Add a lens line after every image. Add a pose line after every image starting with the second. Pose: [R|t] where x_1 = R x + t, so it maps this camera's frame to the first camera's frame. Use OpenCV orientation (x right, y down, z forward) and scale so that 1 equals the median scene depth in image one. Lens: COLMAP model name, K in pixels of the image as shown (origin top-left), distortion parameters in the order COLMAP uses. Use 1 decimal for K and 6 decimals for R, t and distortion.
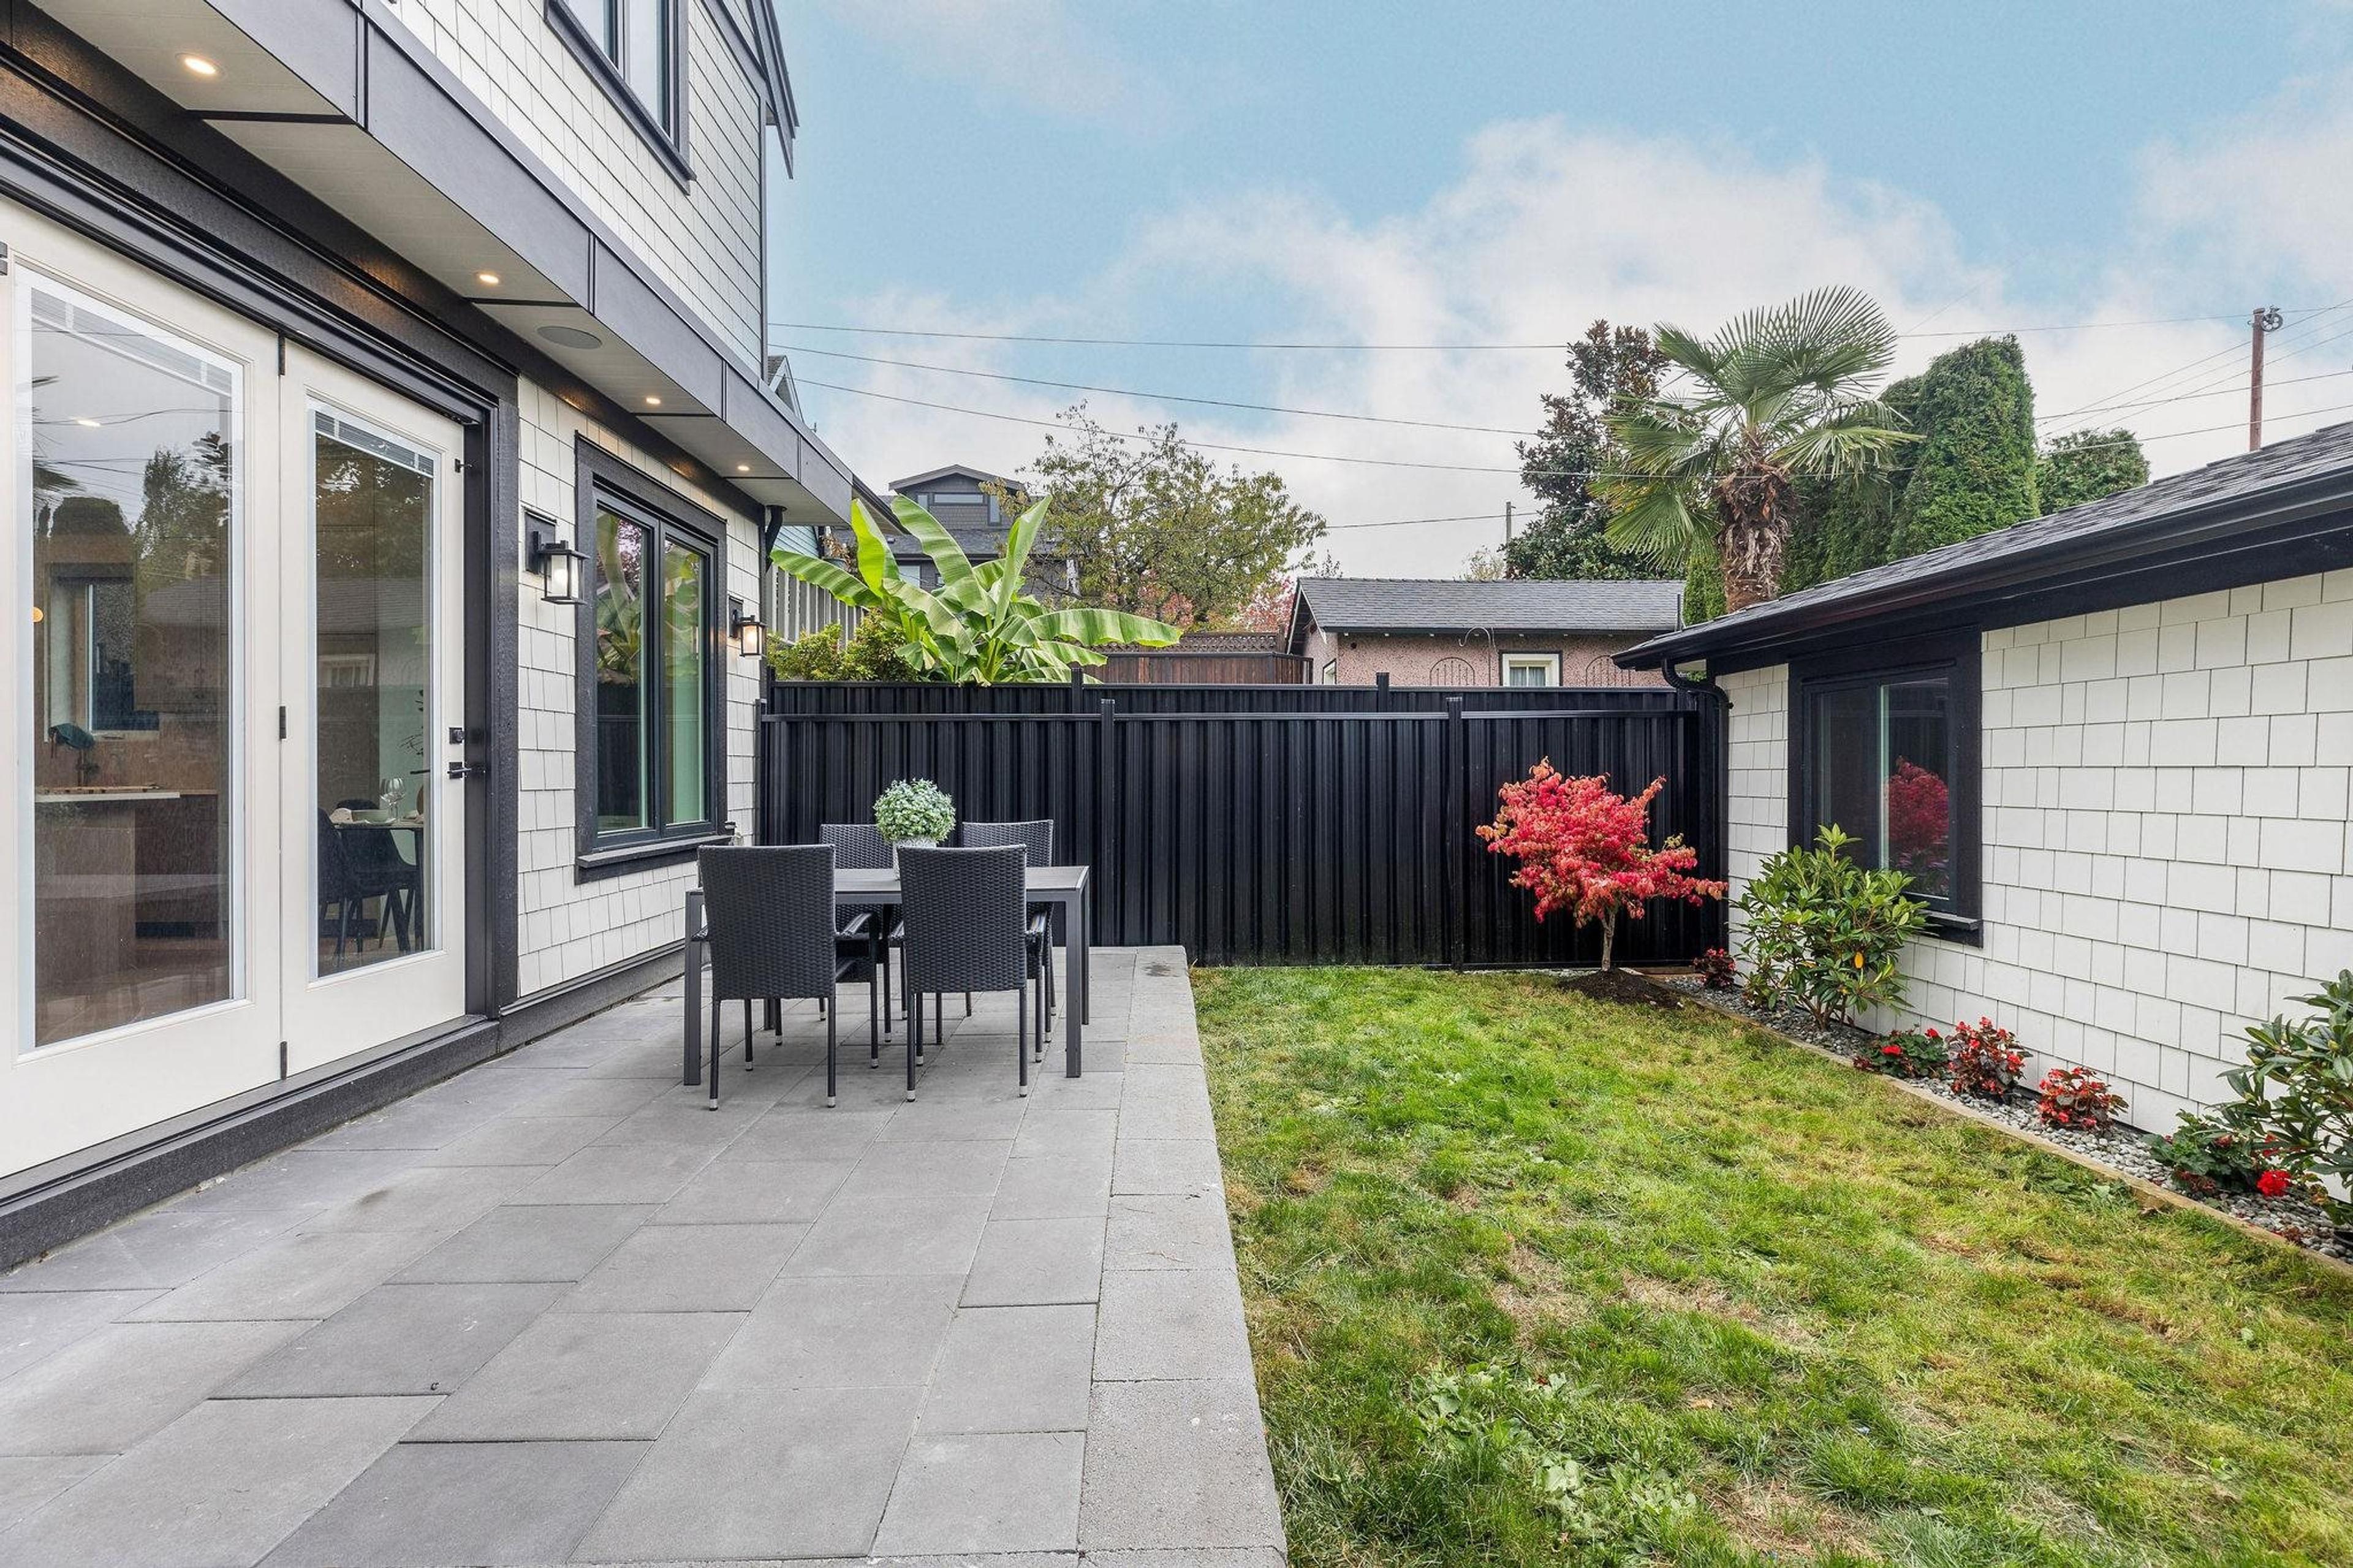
lens RADIAL K [[1068.7, 0, 1185.0], [0, 1068.7, 771.3], [0, 0, 1]] dist [0.001818, 0.001296]
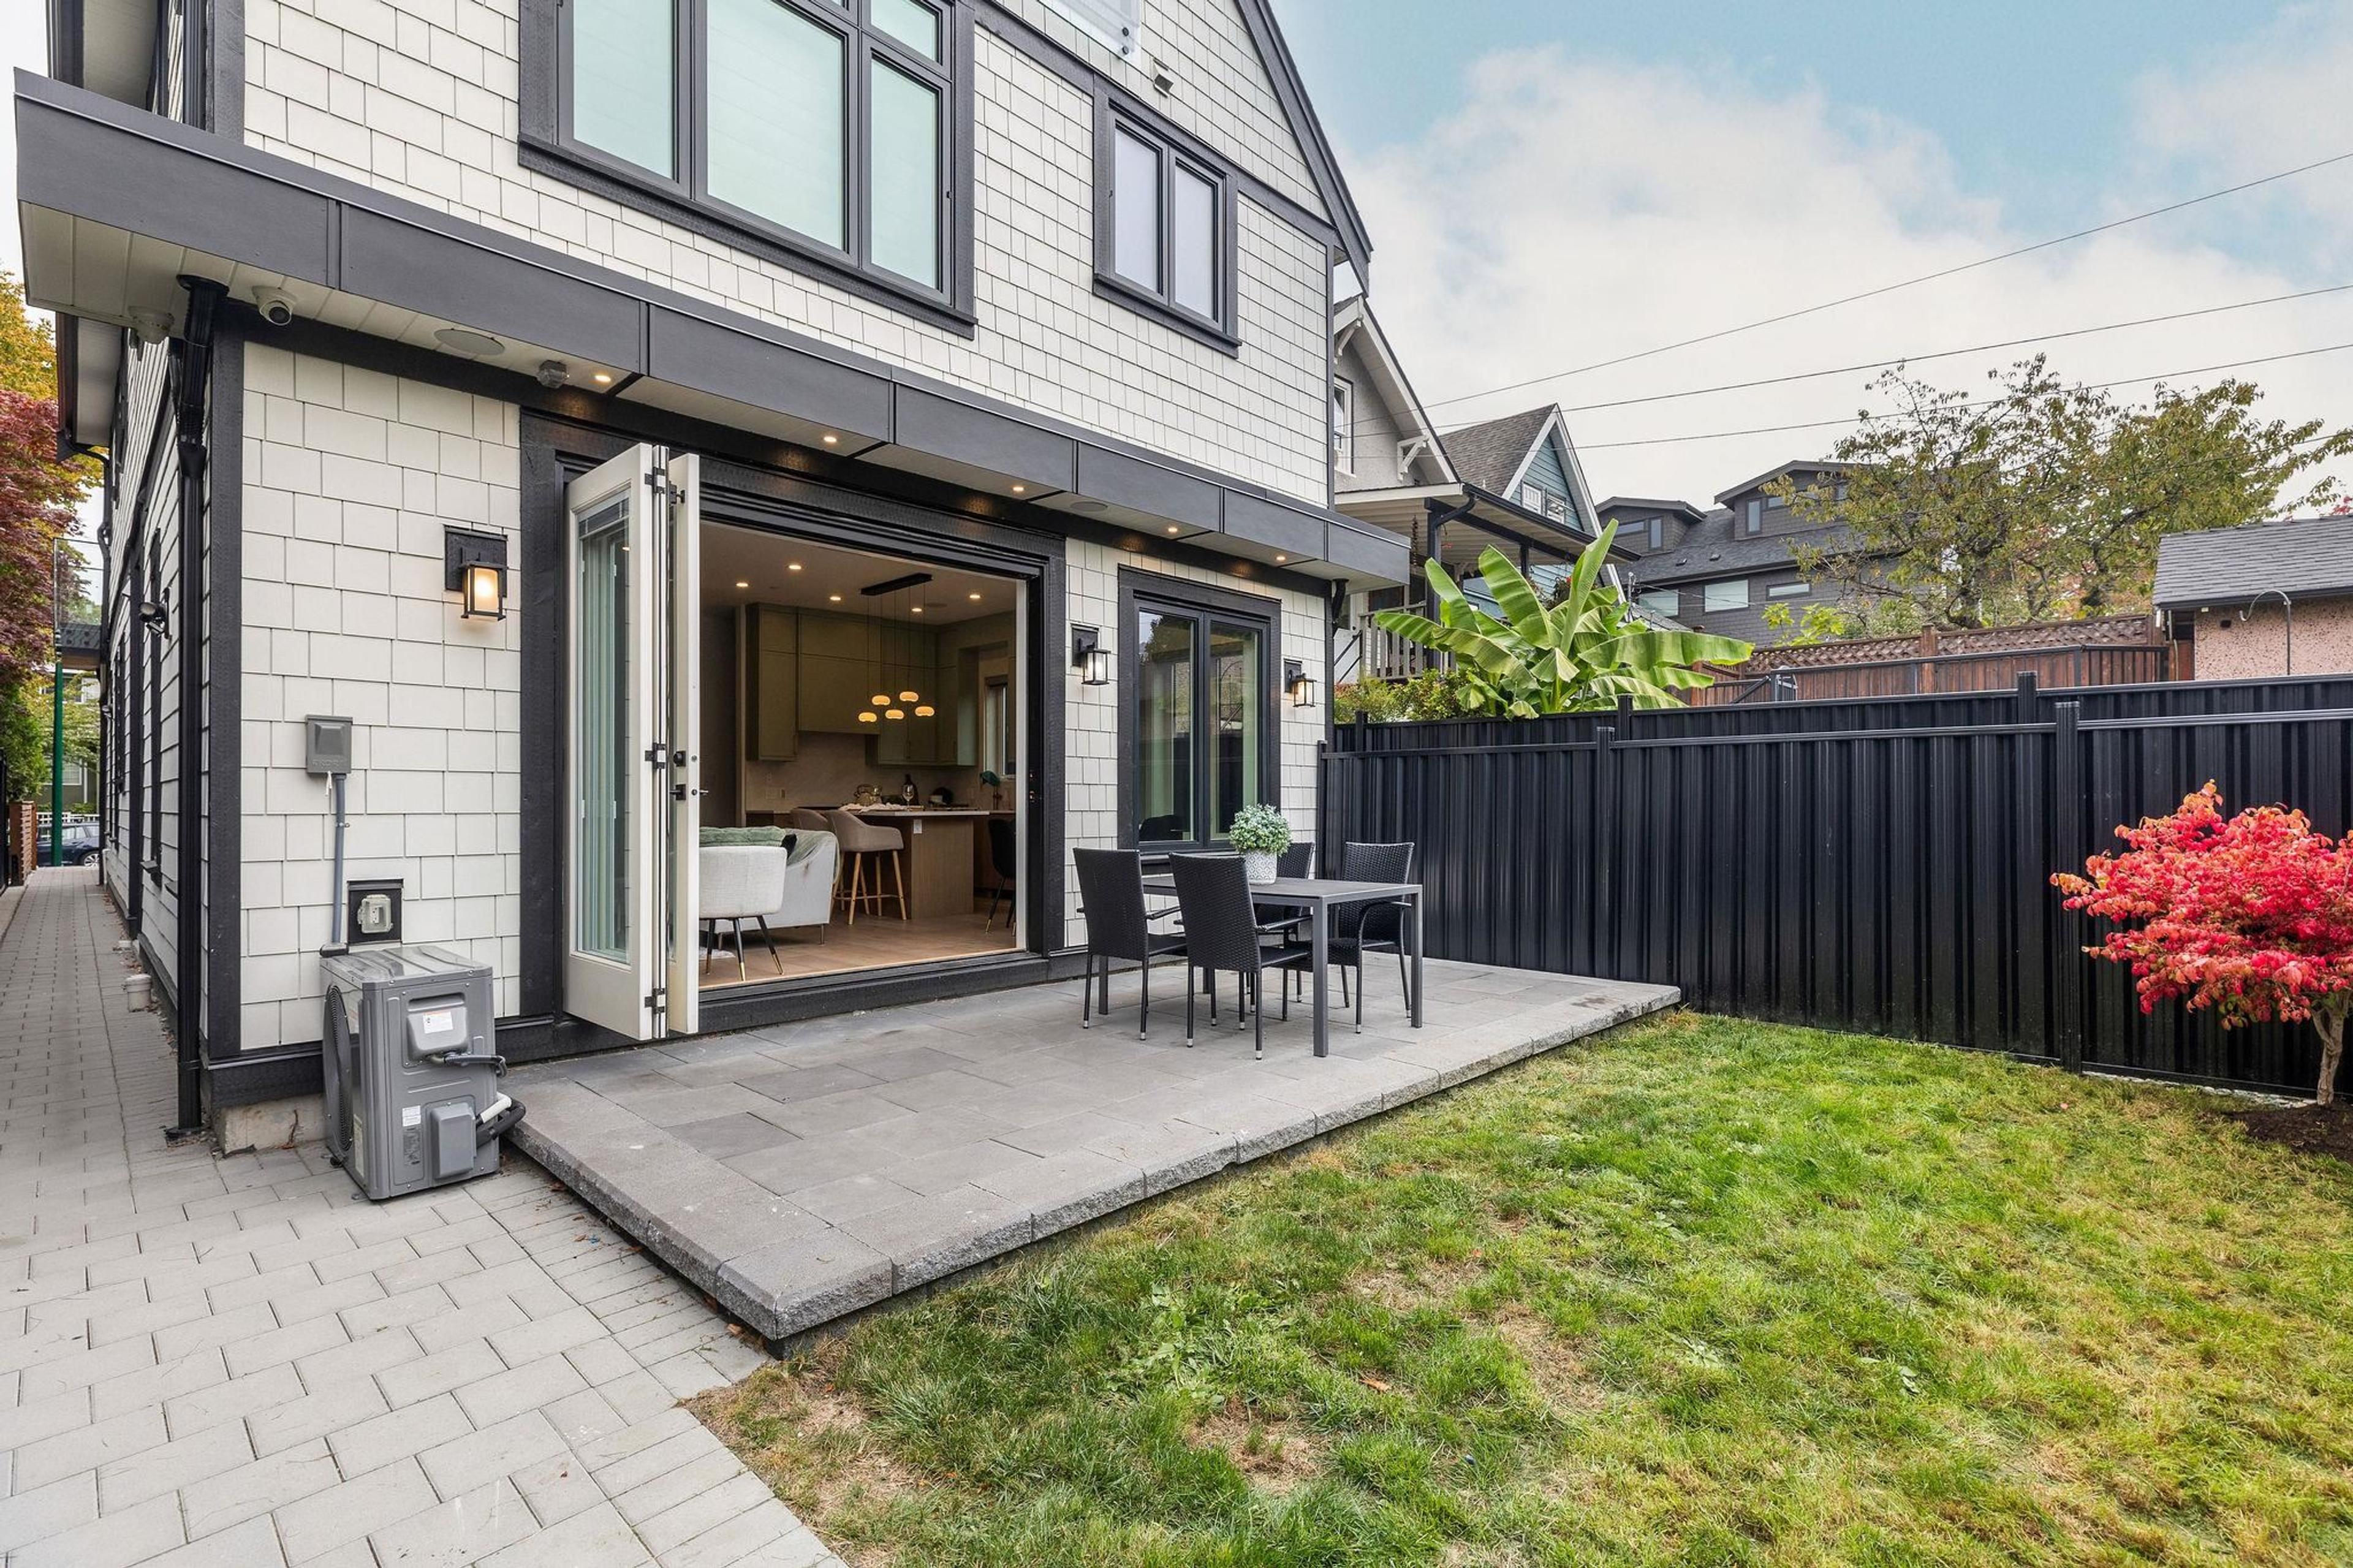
lens RADIAL K [[1068.7, 0, 1180.7], [0, 1068.7, 799.3], [0, 0, 1]] dist [0.001818, 0.001296]
pose [[0.697813, 0.000956, -0.716279, 0.506947], [-0.003342, 0.999993, -0.001921, 0.003358], [0.716272, 0.003734, 0.697811, 0.050281]]
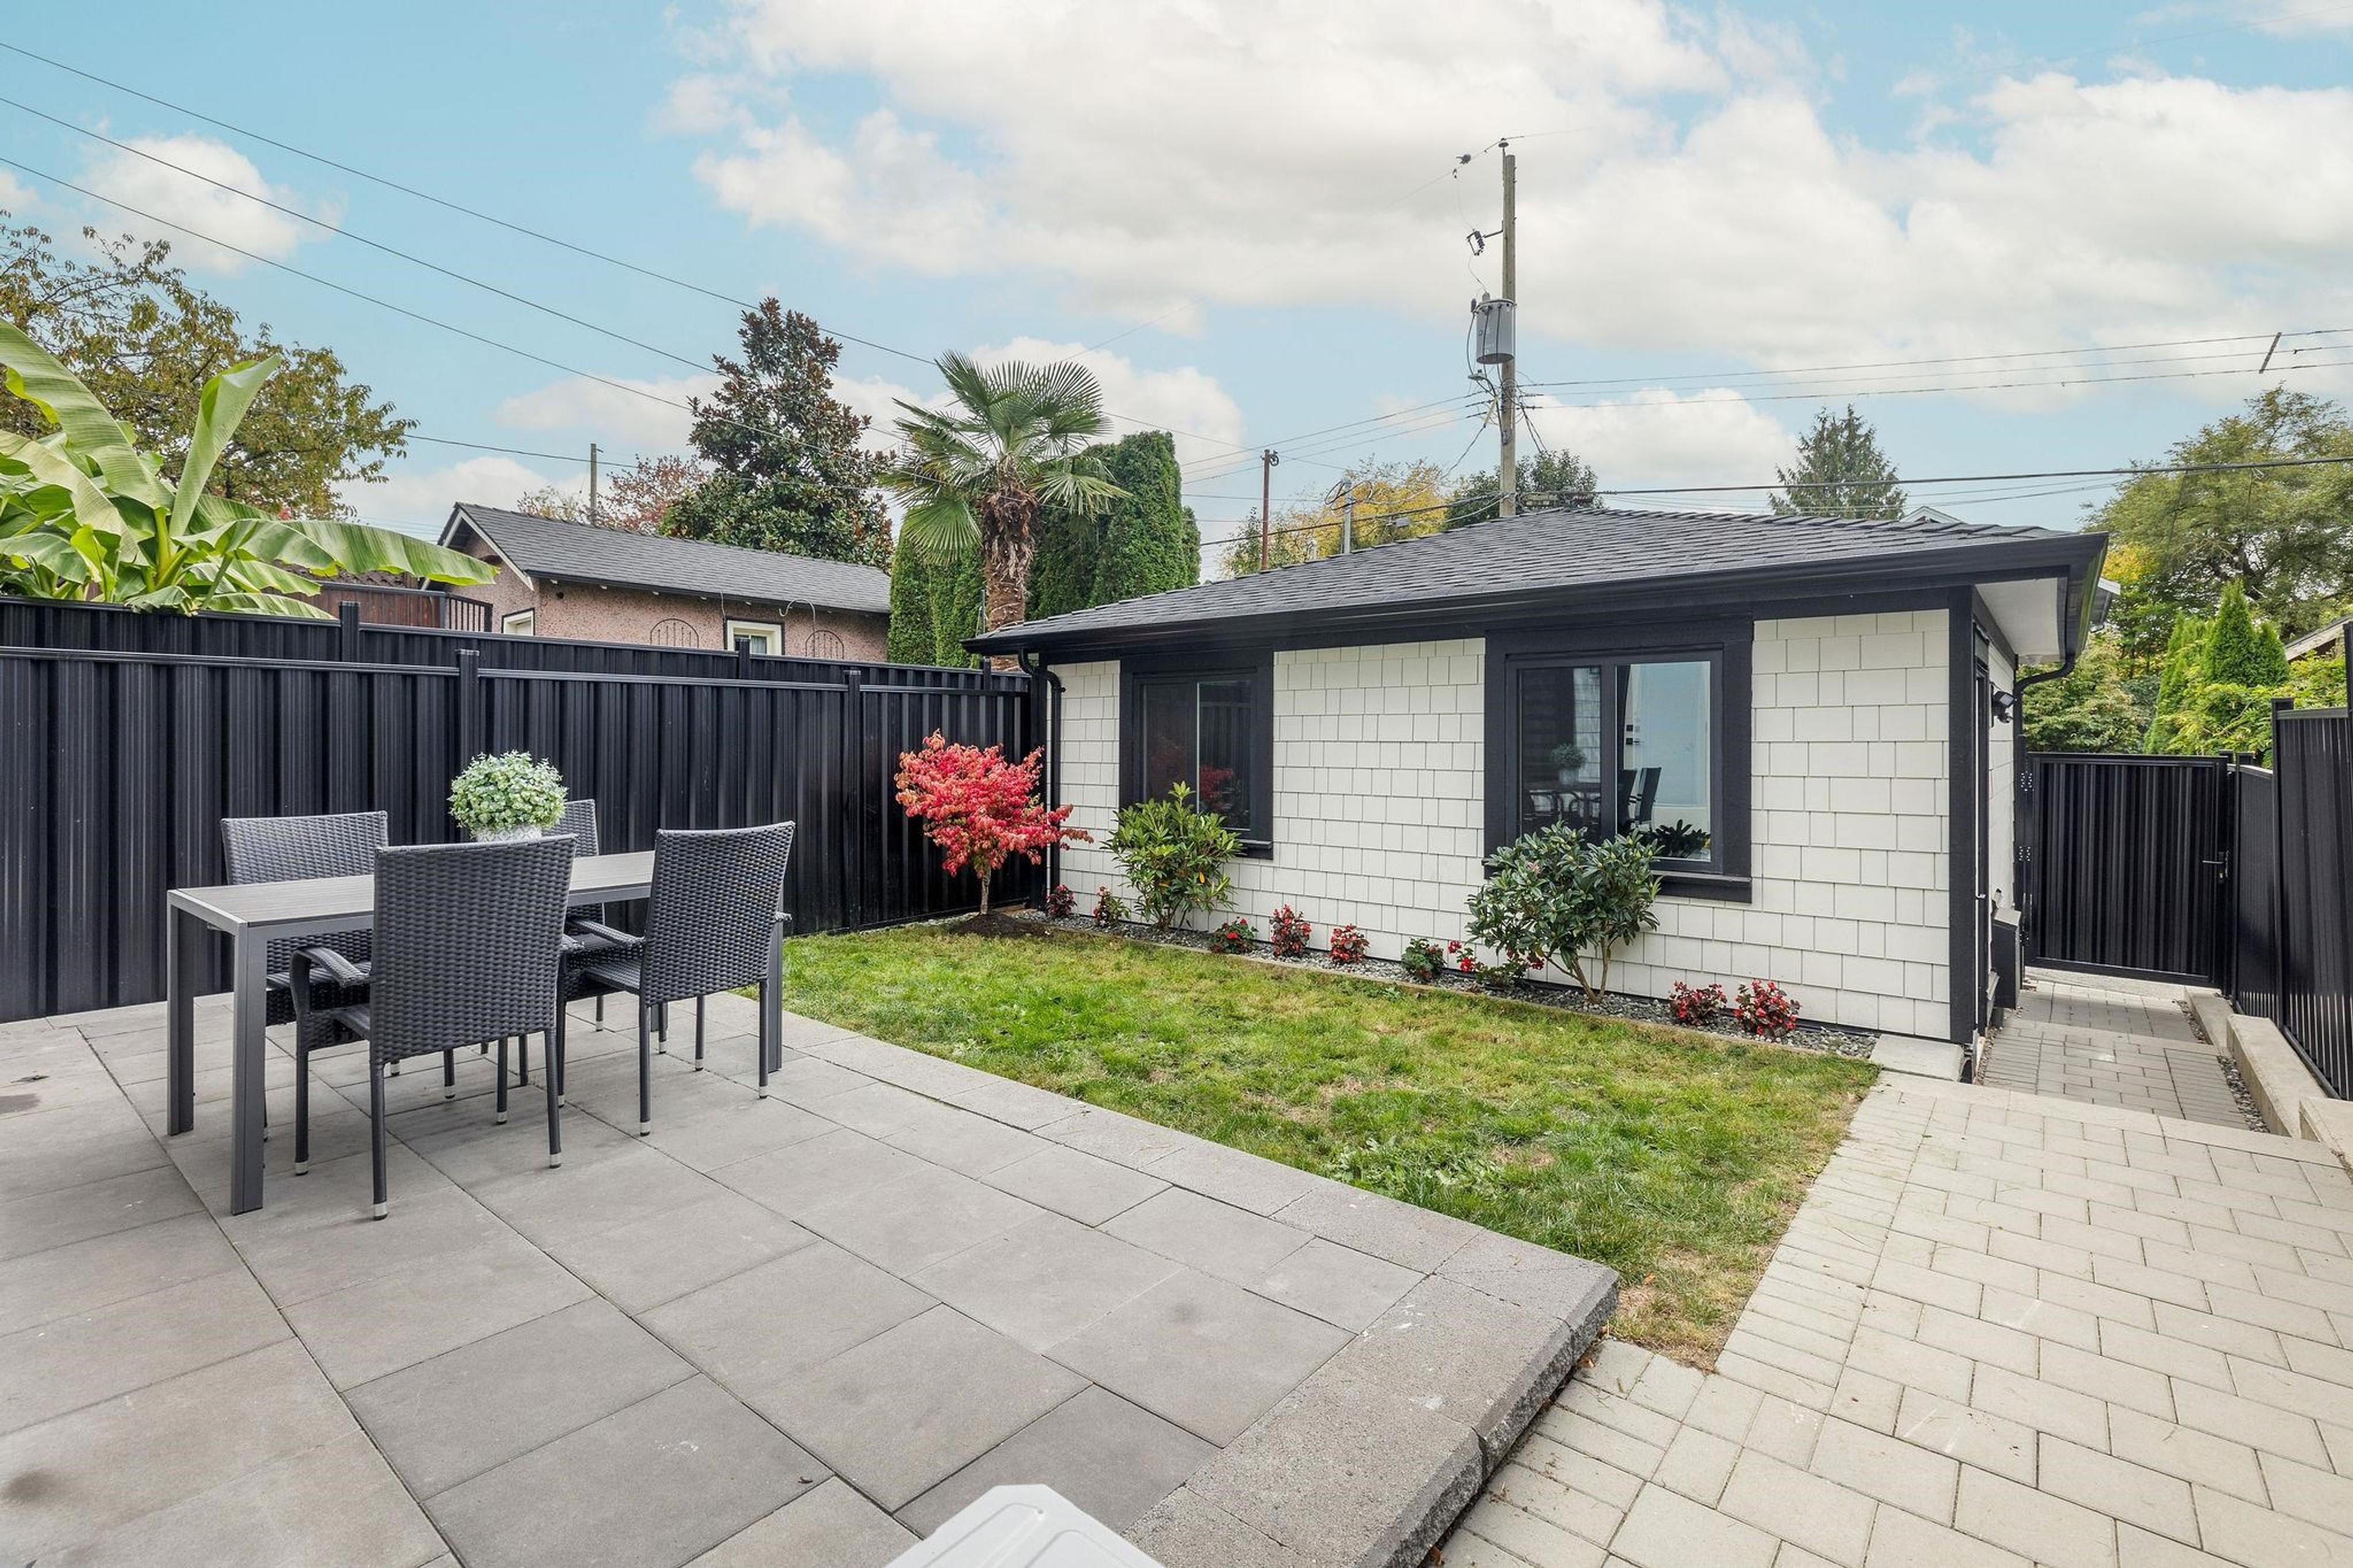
lens RADIAL K [[1068.7, 0, 1199.3], [0, 1068.7, 744.6], [0, 0, 1]] dist [0.001818, 0.001296]
pose [[0.651867, 0.001494, 0.758332, -0.454780], [-0.005723, 0.999979, 0.002949, -0.002736], [-0.758311, -0.006262, 0.651862, 0.089040]]
